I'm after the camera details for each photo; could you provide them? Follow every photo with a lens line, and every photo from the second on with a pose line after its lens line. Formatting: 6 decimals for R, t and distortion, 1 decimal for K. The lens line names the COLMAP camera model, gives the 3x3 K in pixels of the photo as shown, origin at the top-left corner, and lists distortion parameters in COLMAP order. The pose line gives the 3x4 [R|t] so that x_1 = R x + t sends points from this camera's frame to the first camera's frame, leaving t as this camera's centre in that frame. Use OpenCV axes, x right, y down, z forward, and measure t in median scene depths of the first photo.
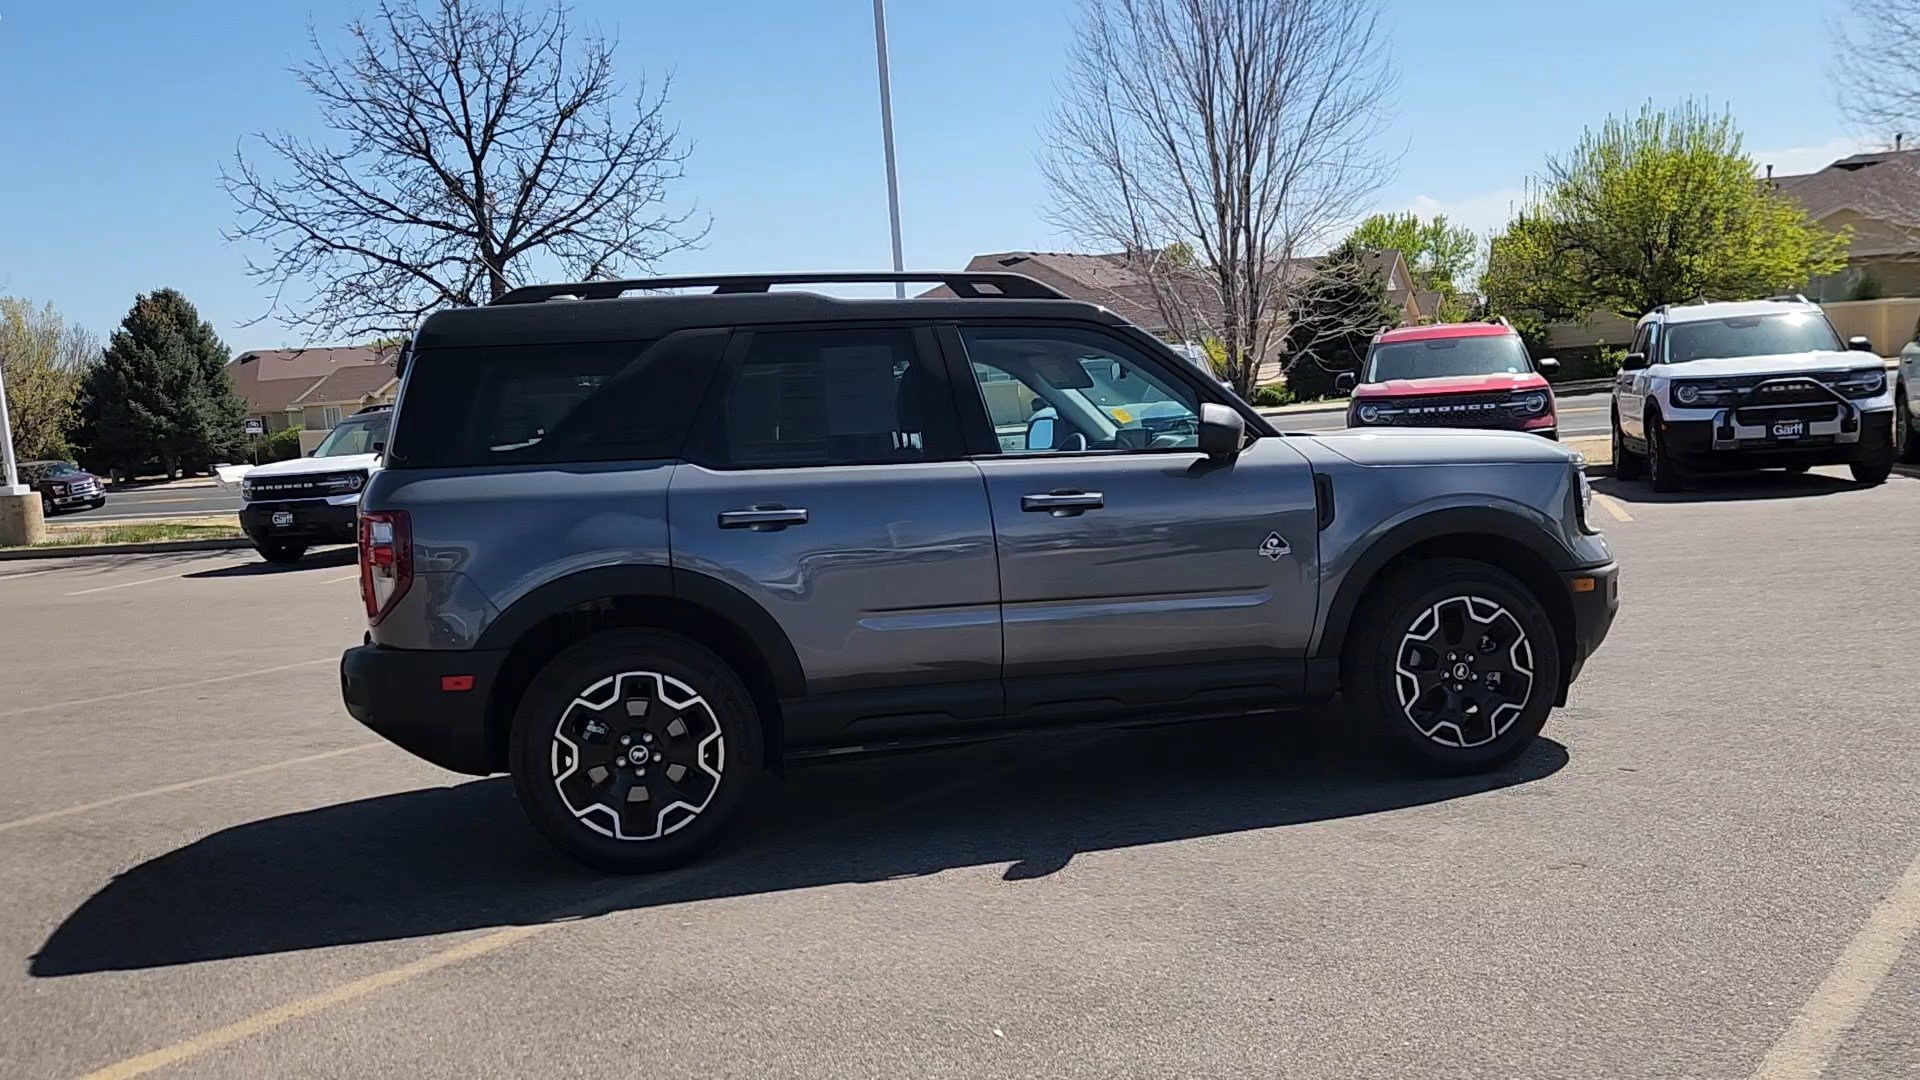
lens RADIAL K [[1622.4, 0, 945.1], [0, 1622.4, 538.9], [0, 0, 1]] dist [0.041179, -0.035163]
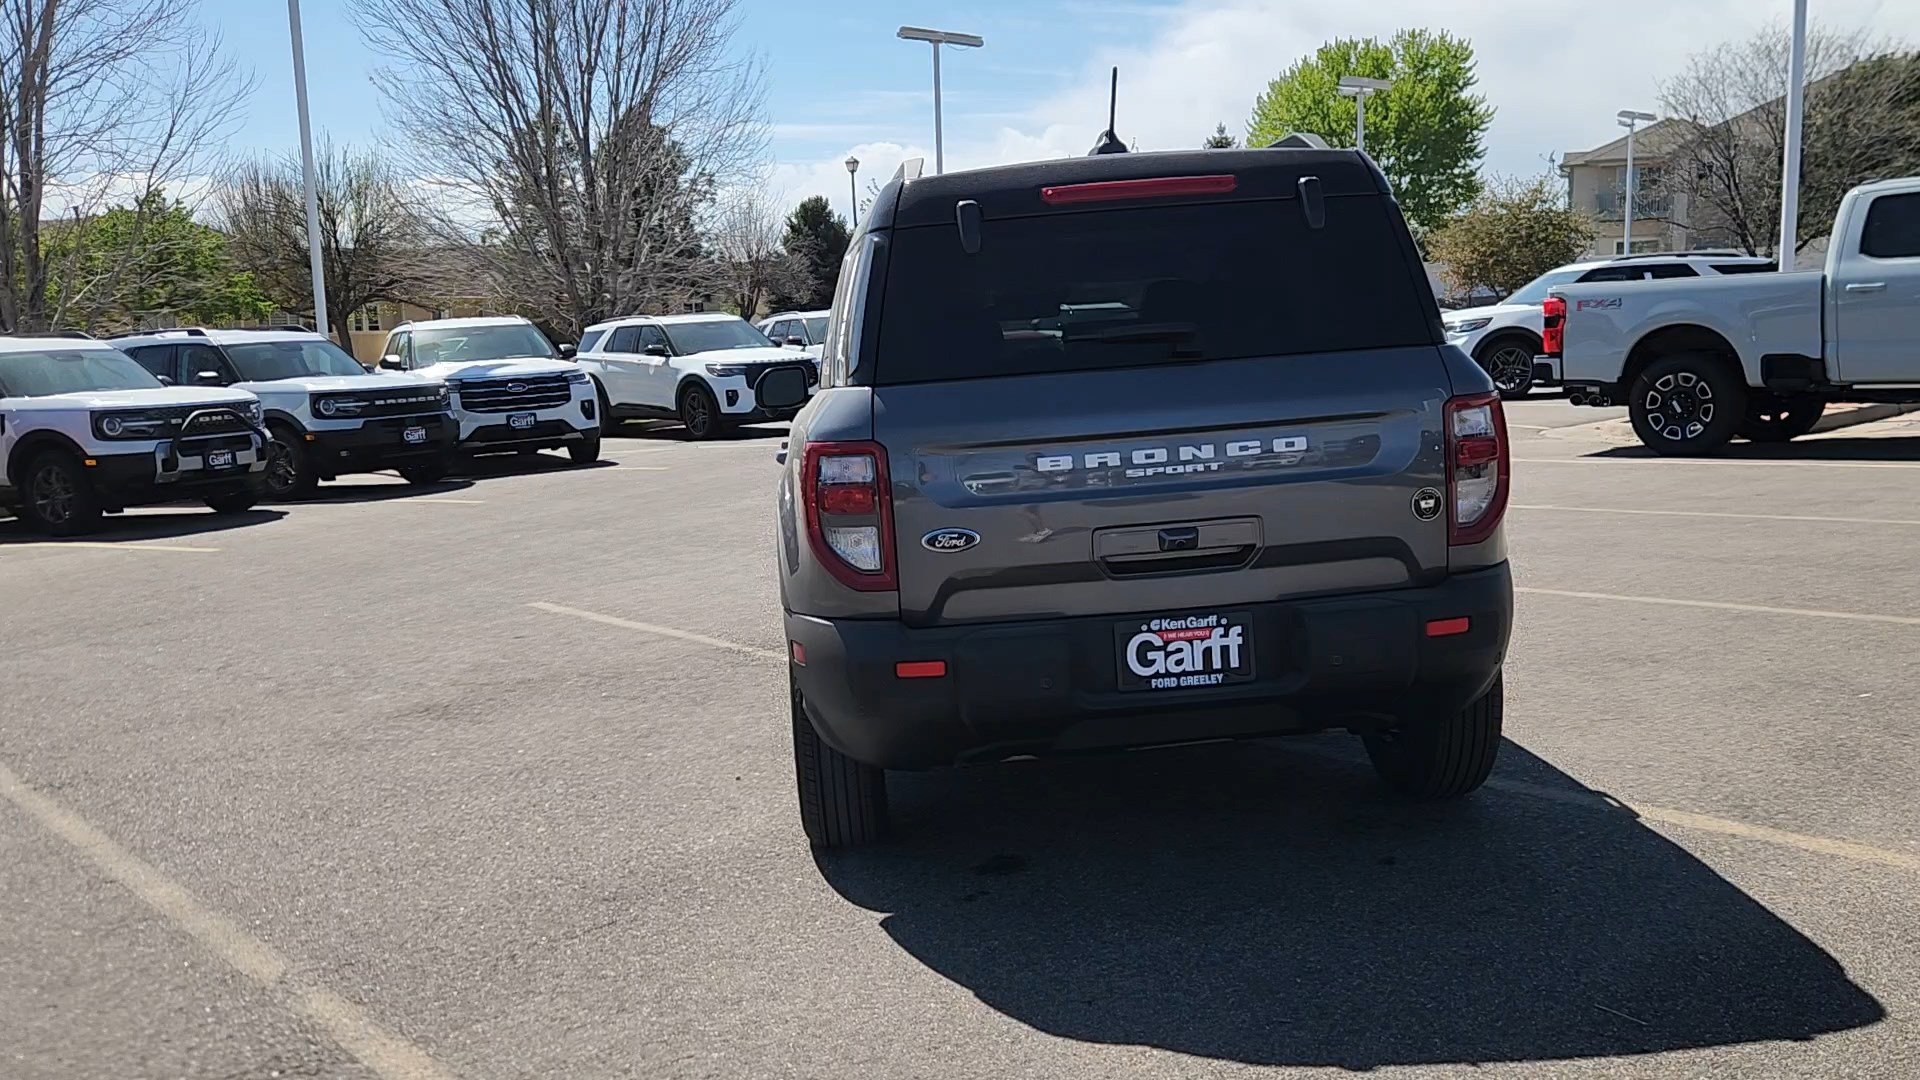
lens RADIAL K [[1622.4, 0, 951.9], [0, 1622.4, 547.7], [0, 0, 1]] dist [0.041179, -0.035163]
pose [[0.167077, -0.070869, 0.983394, -1.037114], [0.127792, 0.990556, 0.049674, -0.013156], [-0.977627, 0.117370, 0.174556, 0.996752]]
